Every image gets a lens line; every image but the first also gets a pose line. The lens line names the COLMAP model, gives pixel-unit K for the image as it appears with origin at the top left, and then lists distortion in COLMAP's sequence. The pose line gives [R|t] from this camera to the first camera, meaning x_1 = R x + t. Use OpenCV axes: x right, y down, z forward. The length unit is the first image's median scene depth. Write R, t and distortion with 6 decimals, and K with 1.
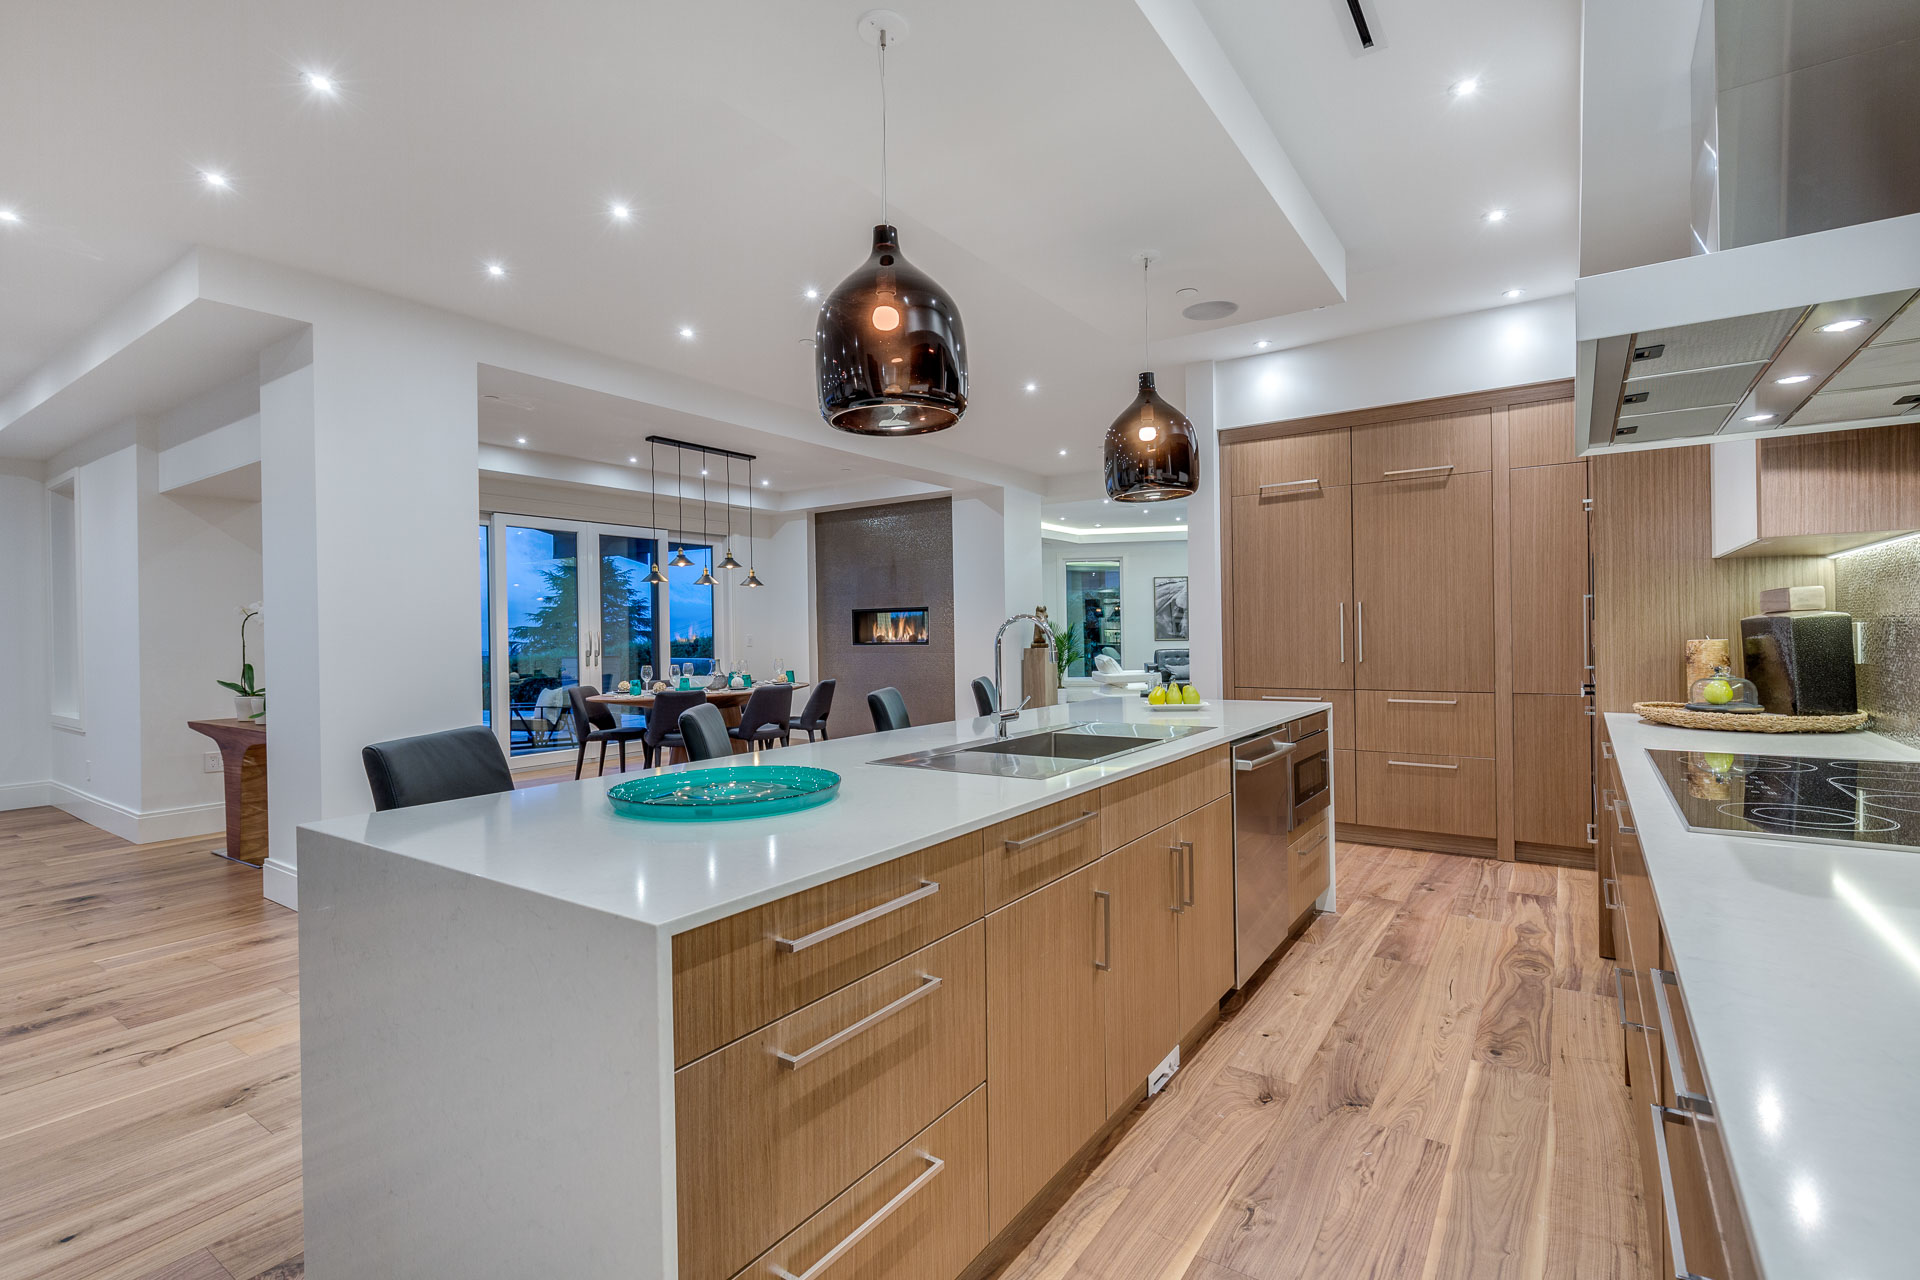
lens RADIAL K [[891.3, 0, 974.6], [0, 891.3, 635.2], [0, 0, 1]] dist [-0.001642, 0.000823]
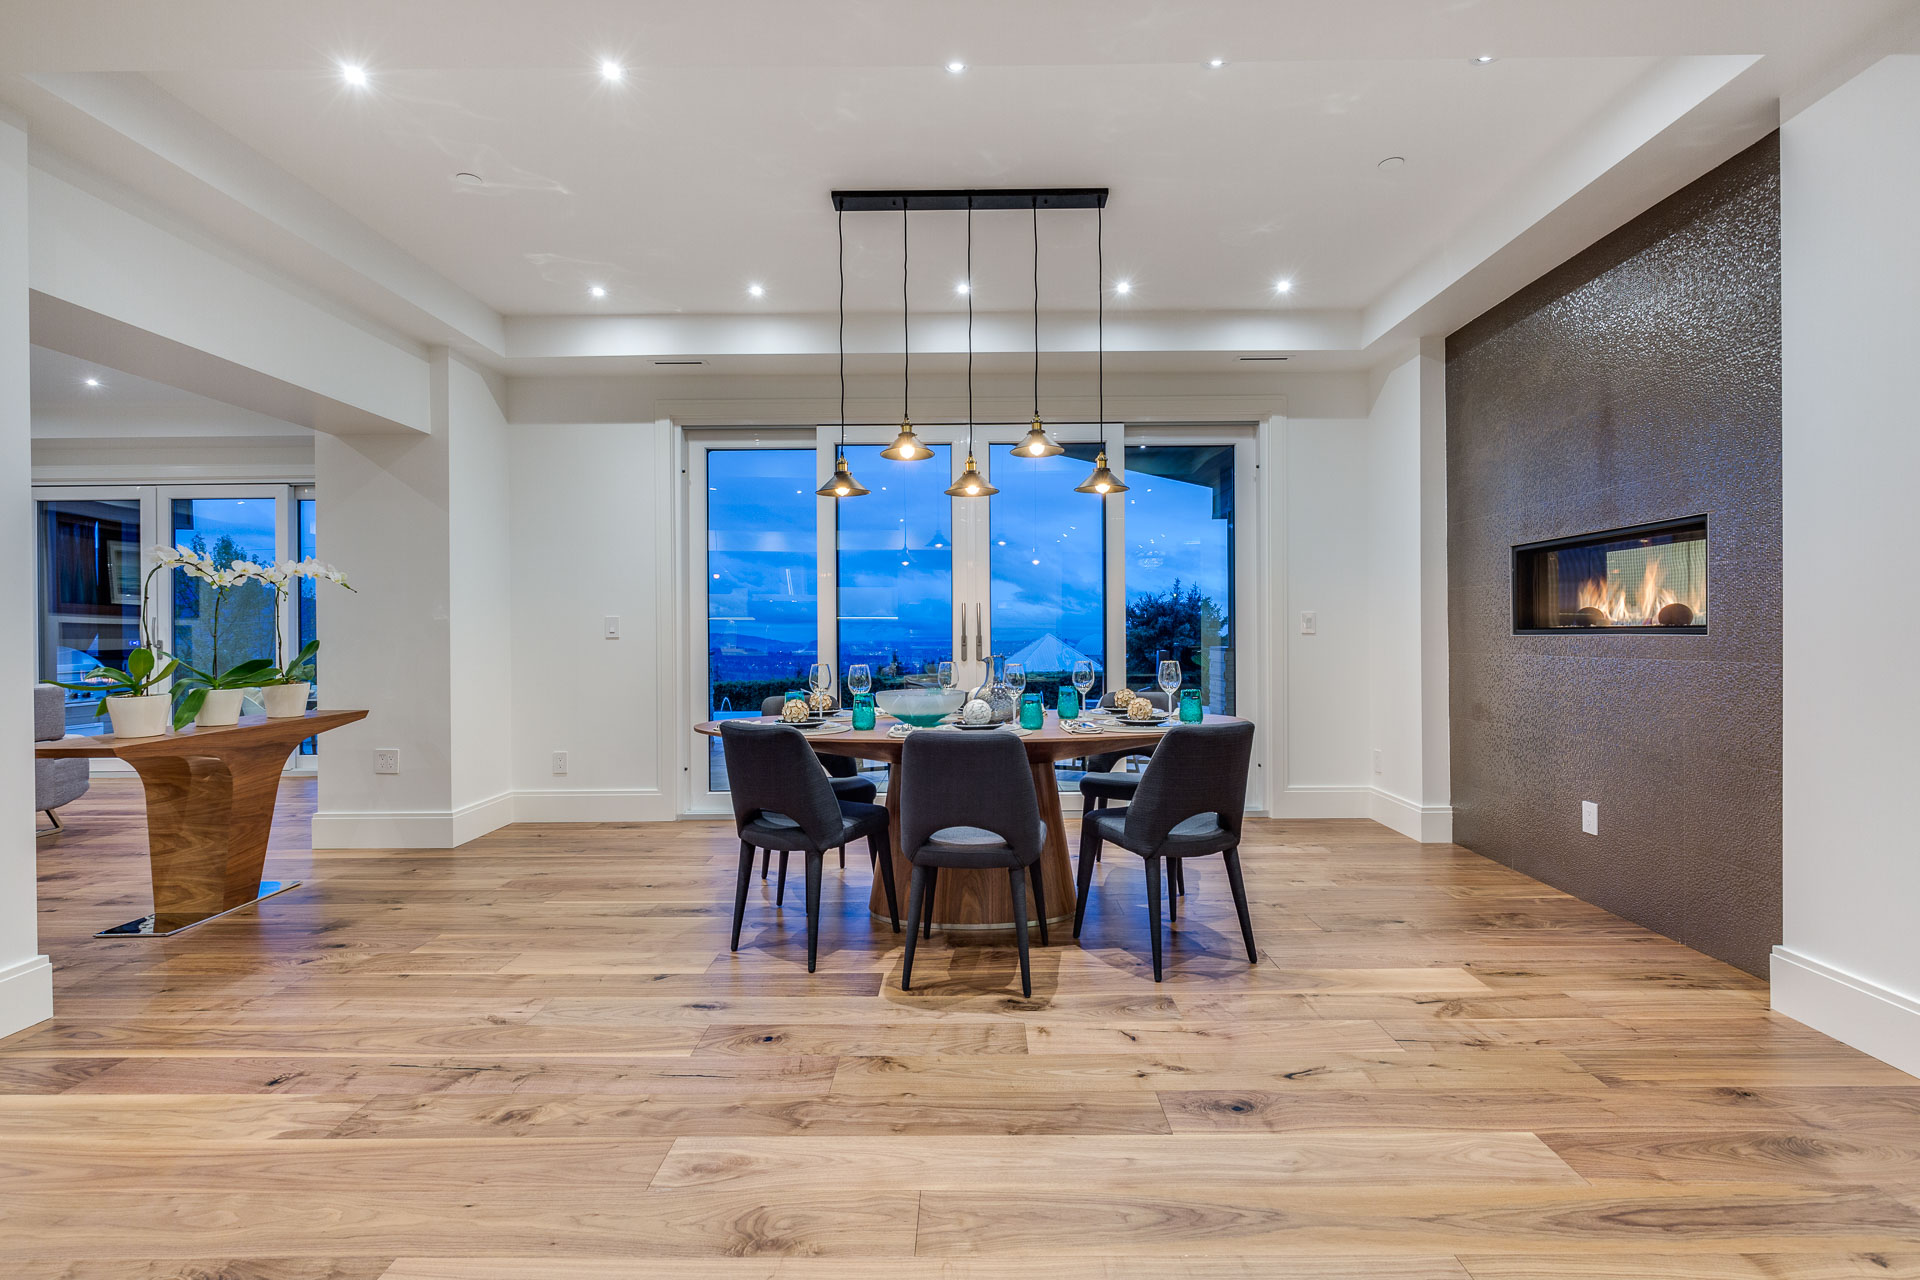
lens RADIAL K [[891.3, 0, 964.2], [0, 891.3, 636.0], [0, 0, 1]] dist [-0.001642, 0.000823]
pose [[0.554185, 0.012834, -0.832294, 0.072434], [-0.004161, 0.999911, 0.012647, 0.009647], [0.832383, -0.003545, 0.554190, 0.652644]]
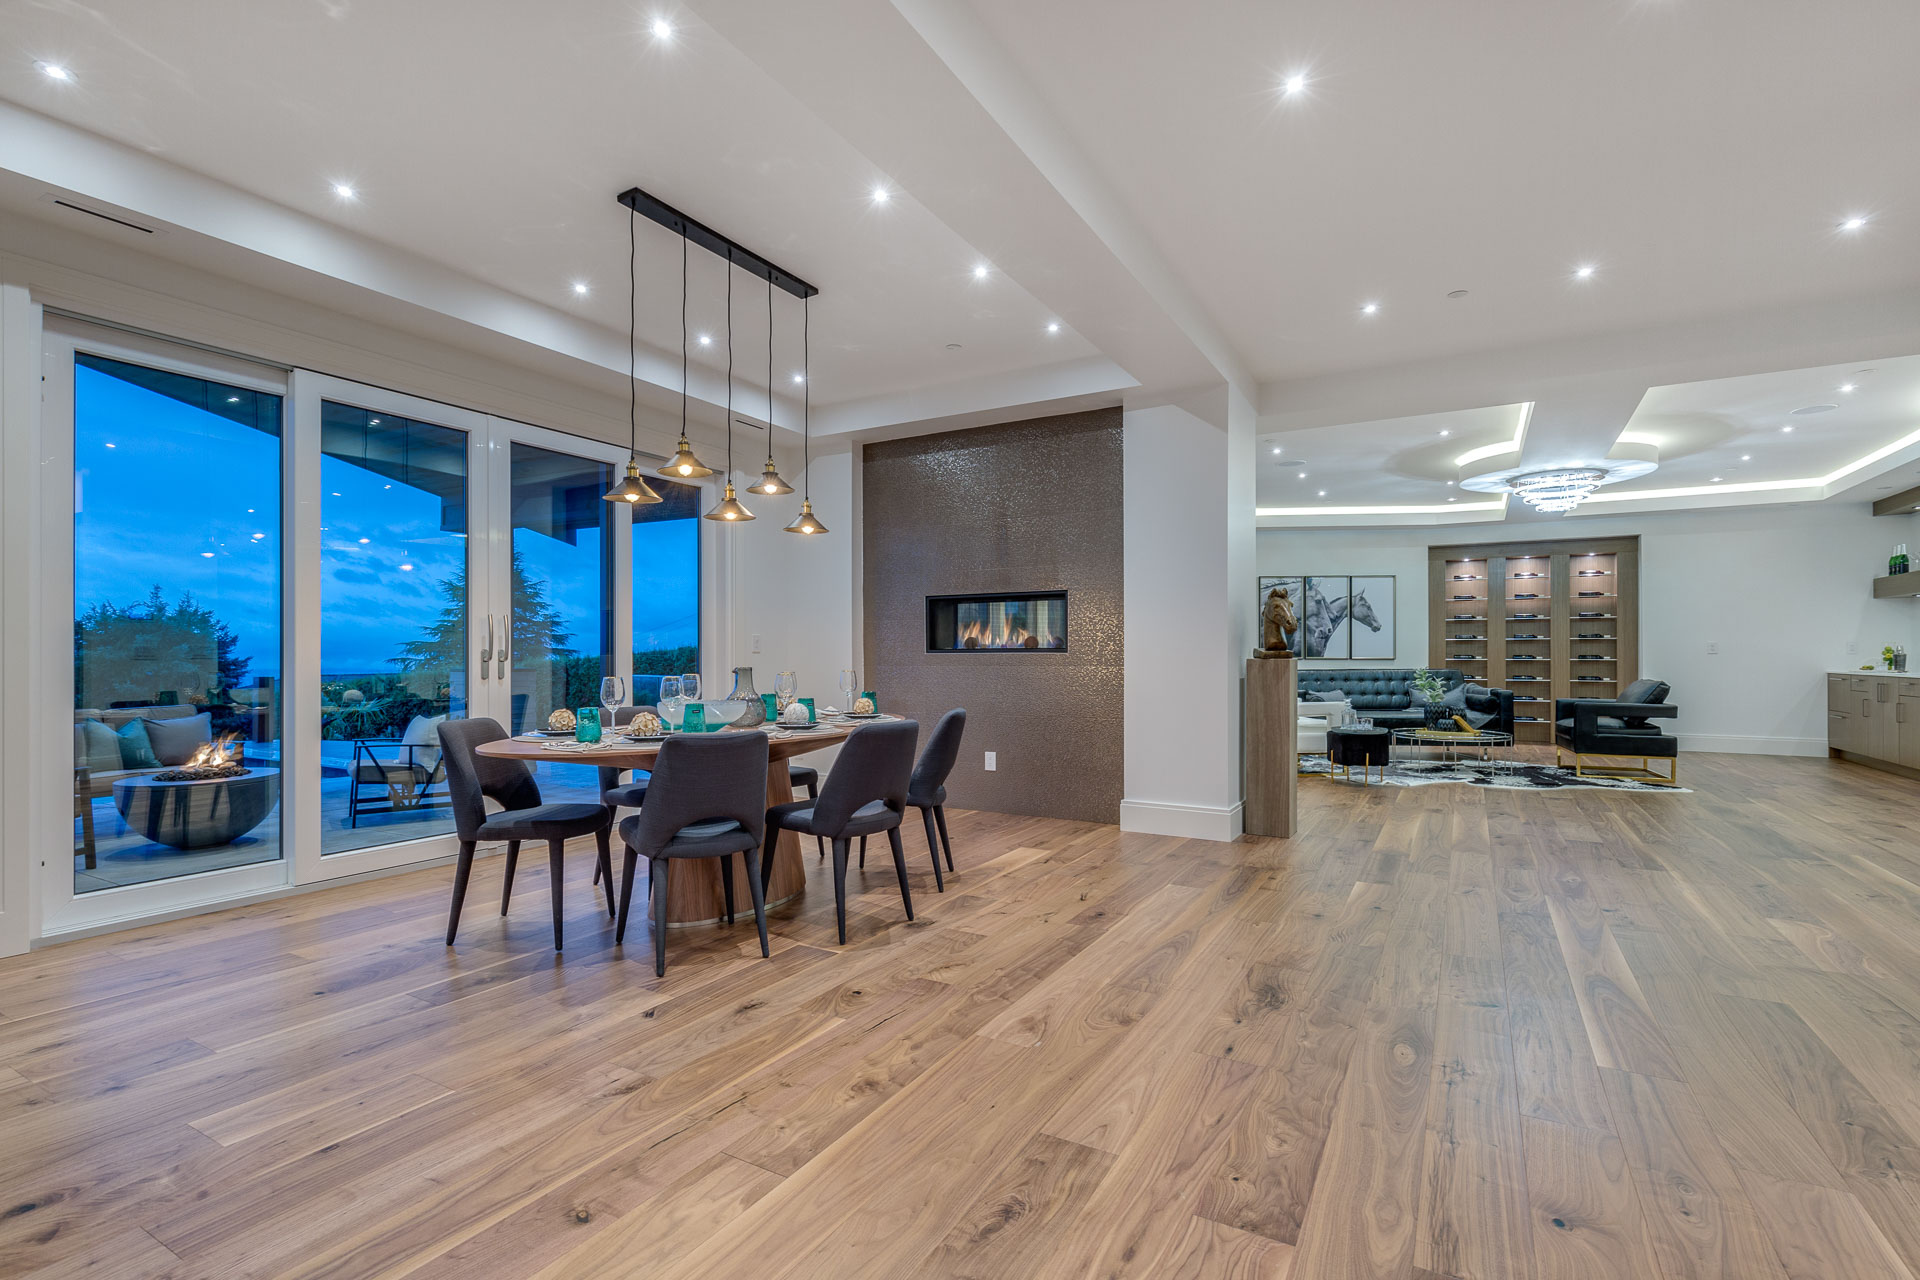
lens RADIAL K [[891.3, 0, 971.2], [0, 891.3, 654.0], [0, 0, 1]] dist [-0.001642, 0.000823]
pose [[0.996377, 0.014284, 0.083833, -0.181631], [-0.013718, 0.999879, -0.007323, 0.018660], [-0.083927, 0.006146, 0.996453, 0.427754]]
